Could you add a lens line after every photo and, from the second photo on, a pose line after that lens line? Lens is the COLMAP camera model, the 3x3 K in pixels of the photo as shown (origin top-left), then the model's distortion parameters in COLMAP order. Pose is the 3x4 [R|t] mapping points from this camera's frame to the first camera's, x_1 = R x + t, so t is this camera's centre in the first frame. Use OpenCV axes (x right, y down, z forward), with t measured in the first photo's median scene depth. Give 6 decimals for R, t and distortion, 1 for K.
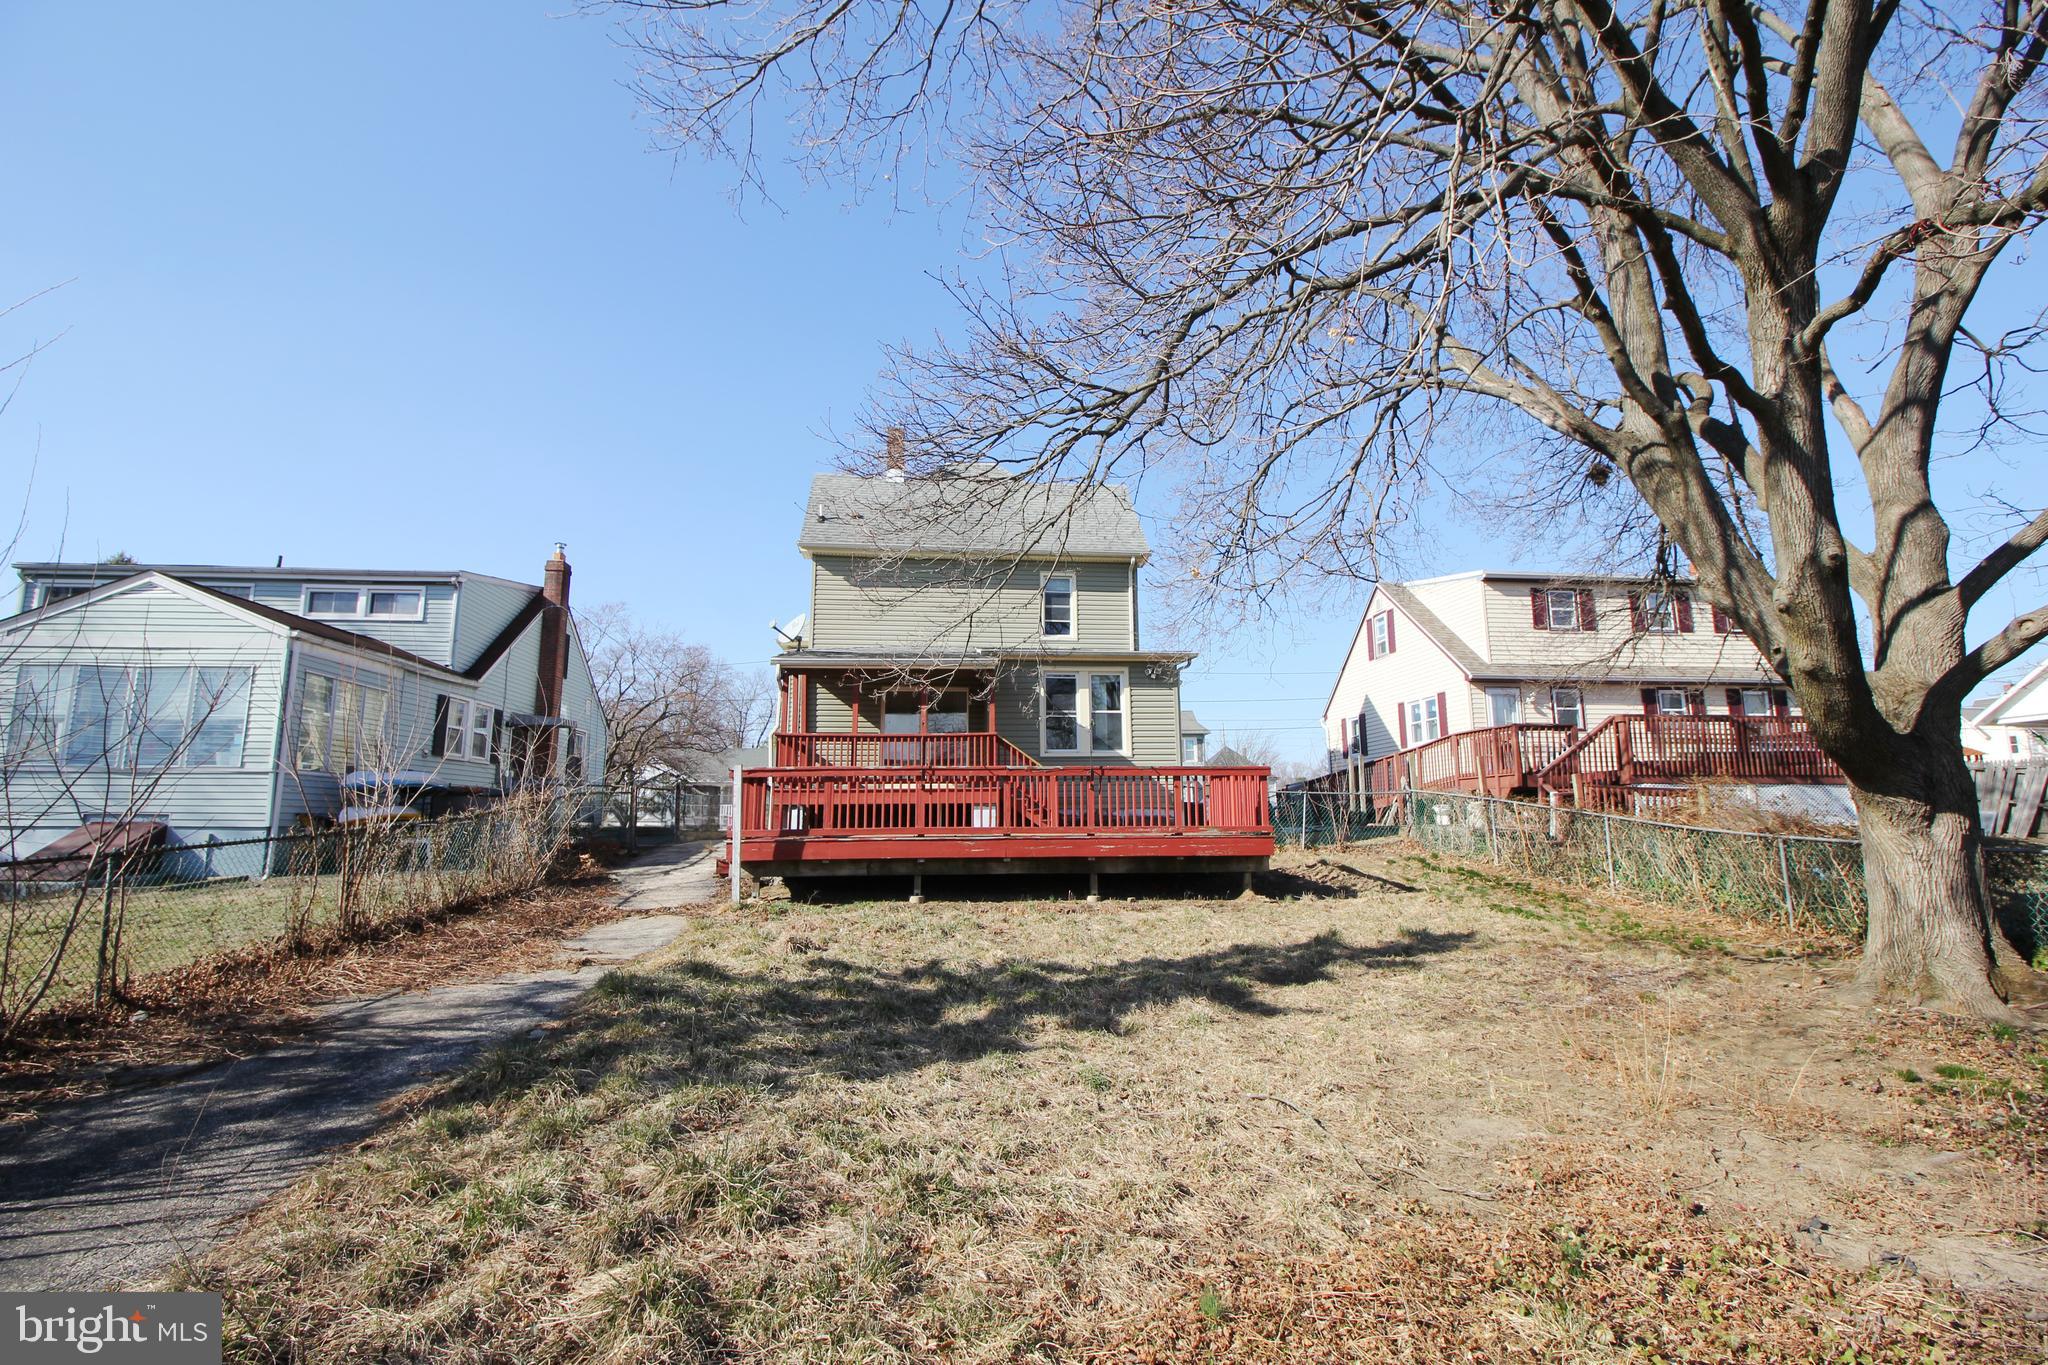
lens RADIAL K [[951.2, 0, 1024.0], [0, 951.2, 682.5], [0, 0, 1]] dist [-0.010501, -0.009305]
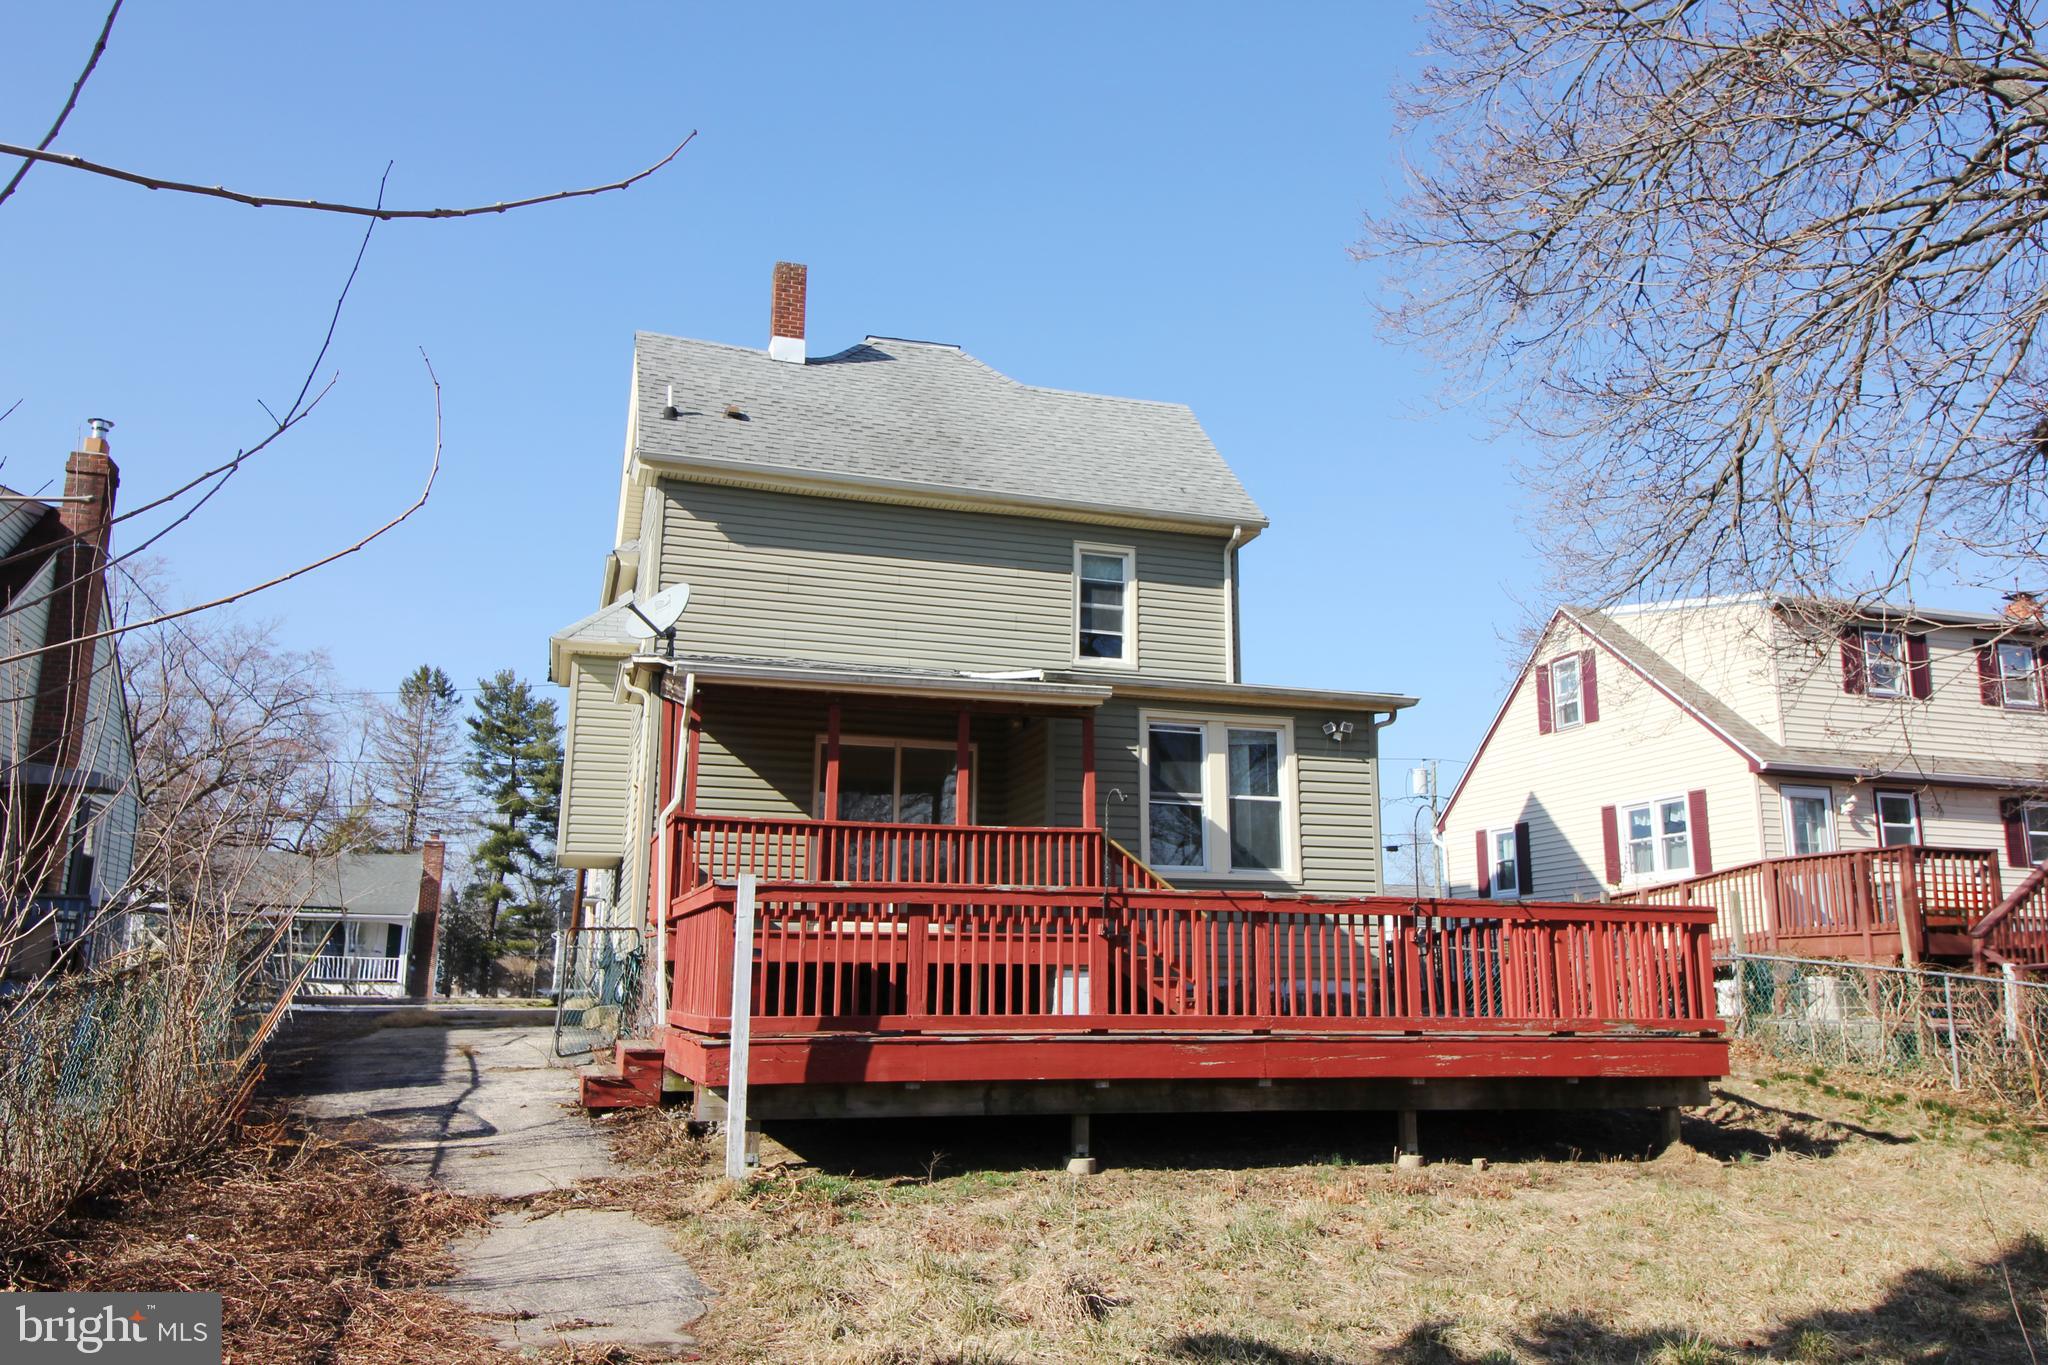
lens RADIAL K [[1544.9, 0, 1024.0], [0, 1544.9, 682.5], [0, 0, 1]] dist [-0.002081, -0.001341]
pose [[0.980445, 0.052534, 0.189652, -0.202992], [-0.042077, 0.997386, -0.058748, 0.021516], [-0.192242, 0.049619, 0.980092, 0.154481]]
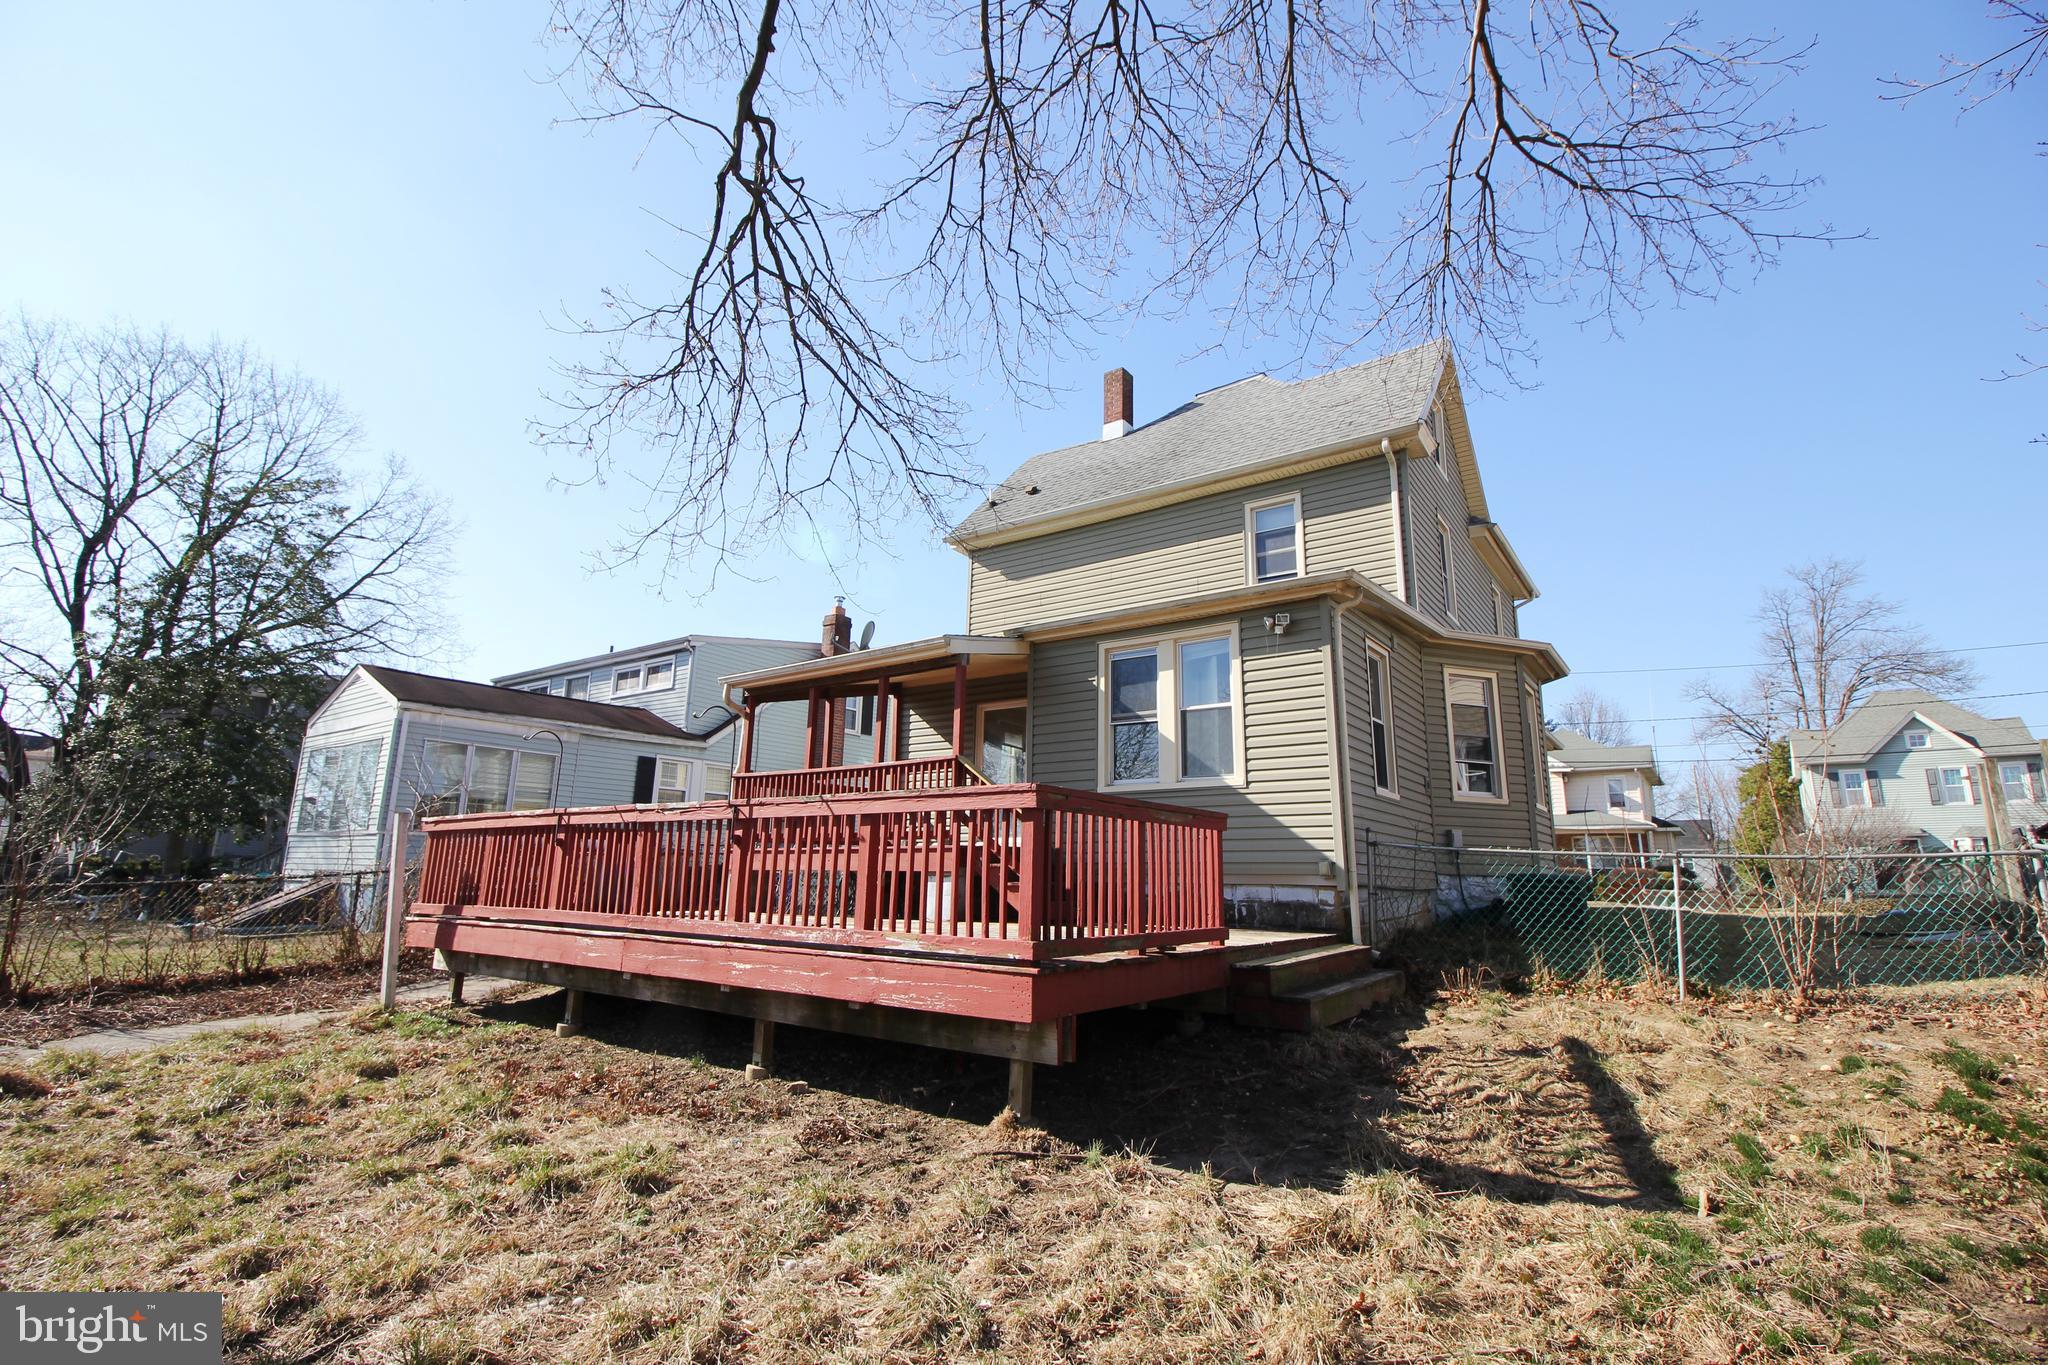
lens RADIAL K [[951.2, 0, 1024.0], [0, 951.2, 682.5], [0, 0, 1]] dist [-0.010501, -0.009305]
pose [[0.746406, -0.117459, -0.655044, 0.354587], [0.072637, 0.992799, -0.095256, 0.059294], [0.661515, 0.023519, 0.749563, 0.496196]]
